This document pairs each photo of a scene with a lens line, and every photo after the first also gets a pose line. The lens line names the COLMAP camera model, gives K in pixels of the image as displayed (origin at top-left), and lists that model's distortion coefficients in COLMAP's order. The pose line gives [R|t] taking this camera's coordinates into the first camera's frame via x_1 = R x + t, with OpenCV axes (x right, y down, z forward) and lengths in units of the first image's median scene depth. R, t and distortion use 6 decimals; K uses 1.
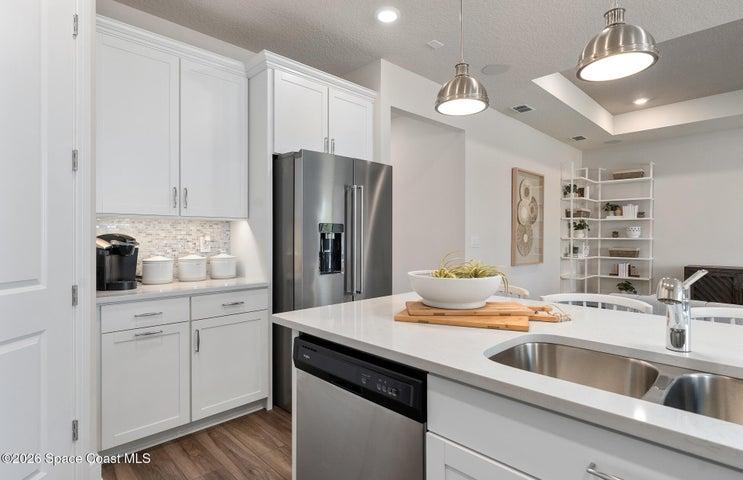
lens RADIAL K [[388.8, 0, 369.7], [0, 388.8, 238.7], [0, 0, 1]] dist [0.000998, 0.000475]
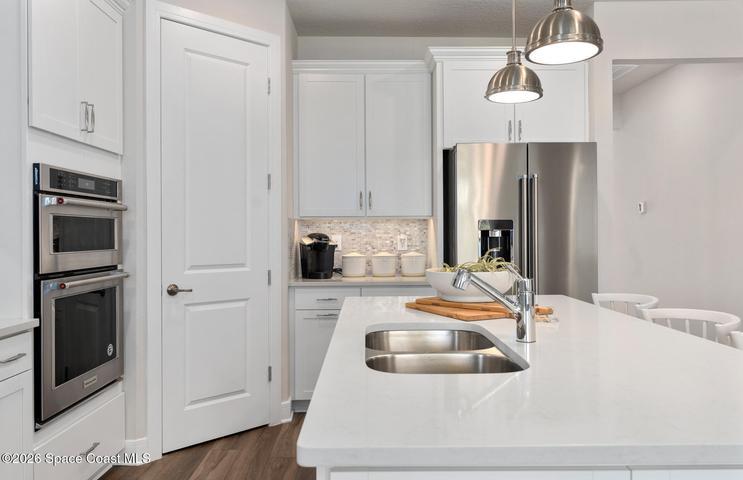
lens RADIAL K [[570.3, 0, 372.1], [0, 570.3, 238.0], [0, 0, 1]] dist [0.005012, 0.001030]
pose [[0.719802, -0.001222, -0.694178, 0.656517], [0.001347, 0.999999, -0.000363, 0.003604], [0.694178, -0.000673, 0.719803, -0.157484]]
